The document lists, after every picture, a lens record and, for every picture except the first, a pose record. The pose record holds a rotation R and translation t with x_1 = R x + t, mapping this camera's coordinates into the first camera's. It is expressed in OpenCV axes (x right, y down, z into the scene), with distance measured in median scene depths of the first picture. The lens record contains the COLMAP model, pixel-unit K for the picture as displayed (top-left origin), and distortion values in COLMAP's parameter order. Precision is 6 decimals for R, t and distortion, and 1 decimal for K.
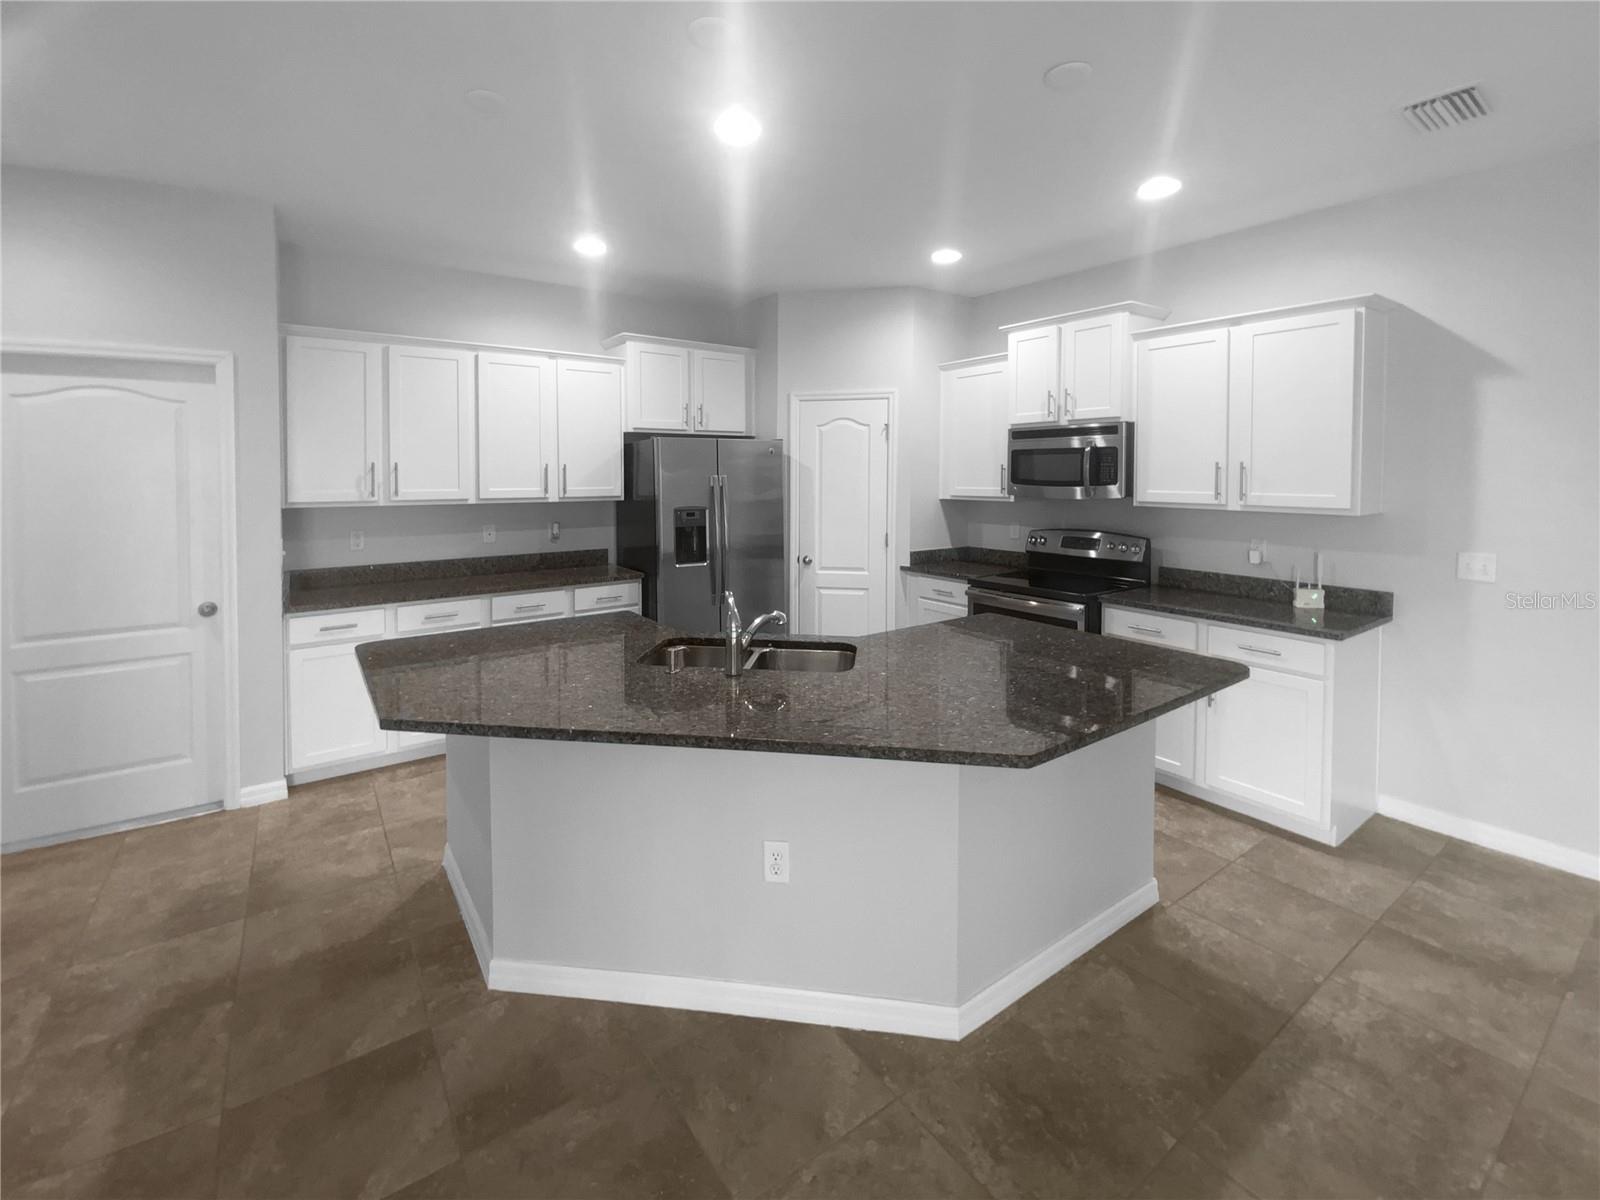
lens RADIAL K [[695.0, 0, 803.3], [0, 695.0, 506.5], [0, 0, 1]] dist [-0.000633, 0.000316]
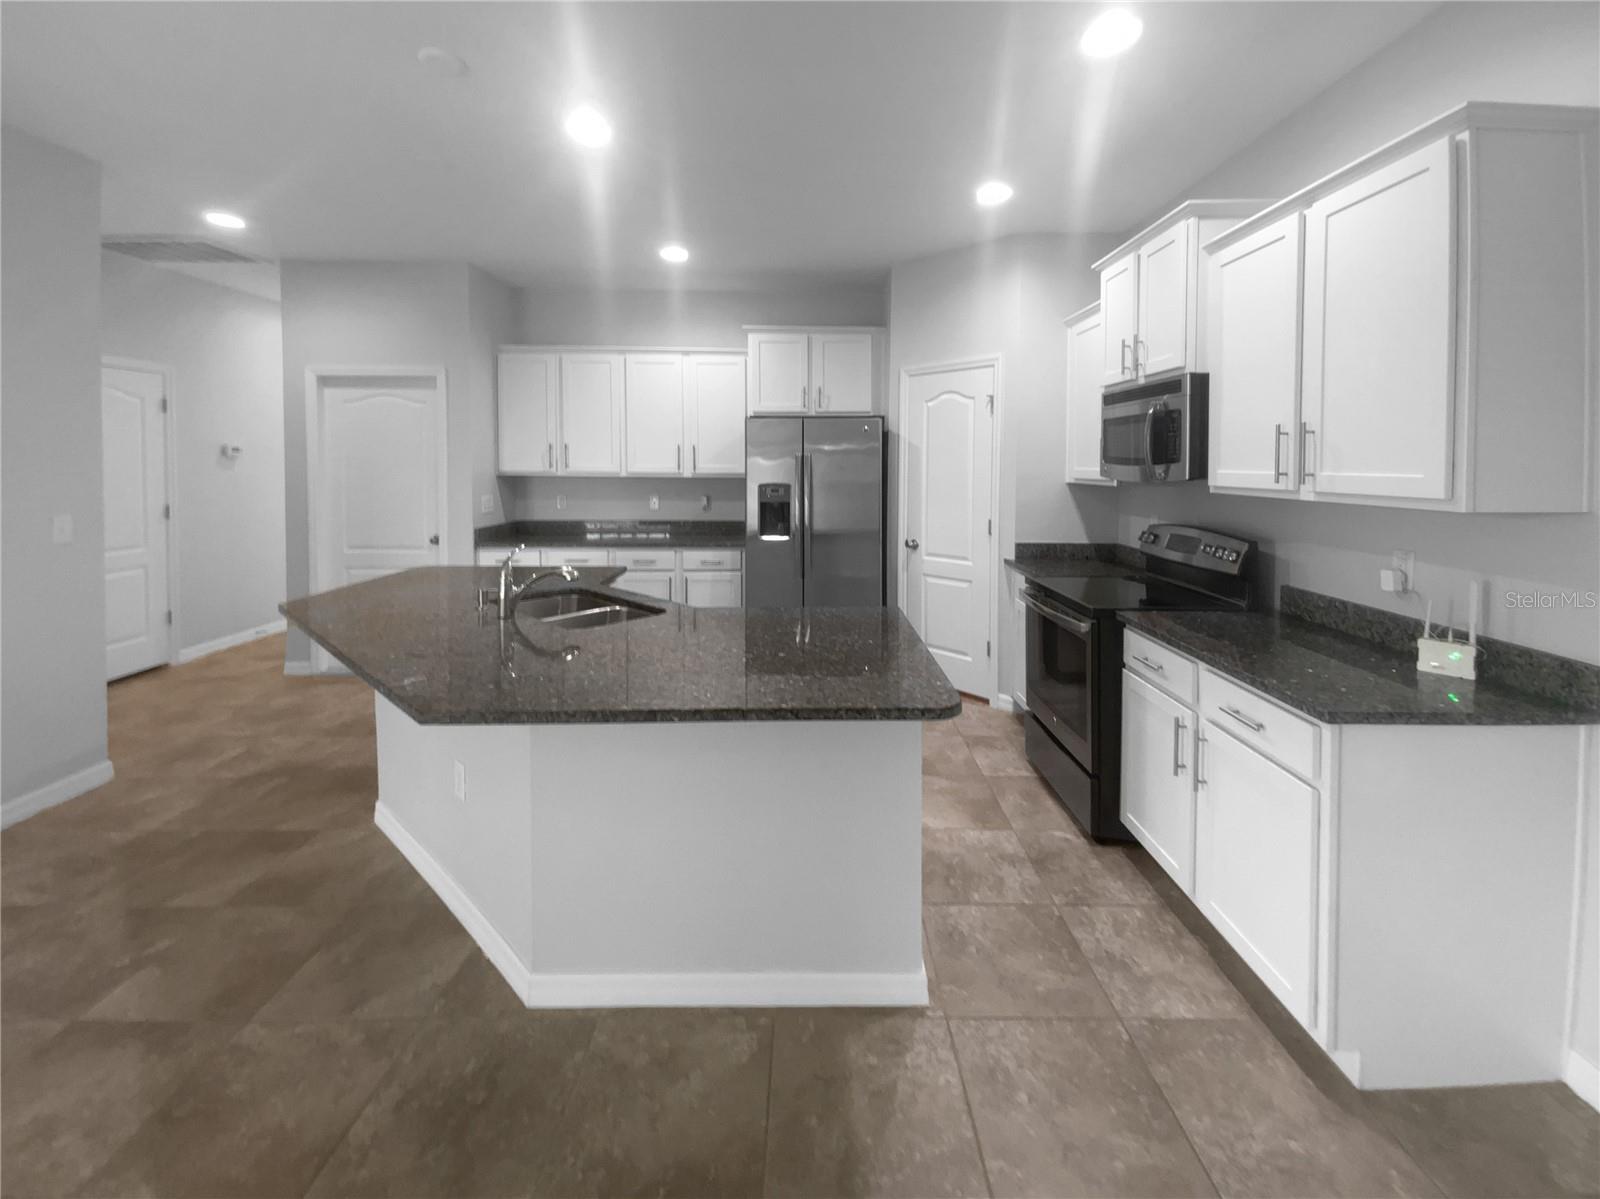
lens RADIAL K [[667.7, 0, 795.9], [0, 667.7, 498.1], [0, 0, 1]] dist [0.011187, 0.000248]
pose [[0.822649, 0.035379, -0.567448, 0.504420], [-0.034108, 0.999335, 0.012858, 0.009971], [0.567526, 0.008777, 0.823309, 0.202571]]
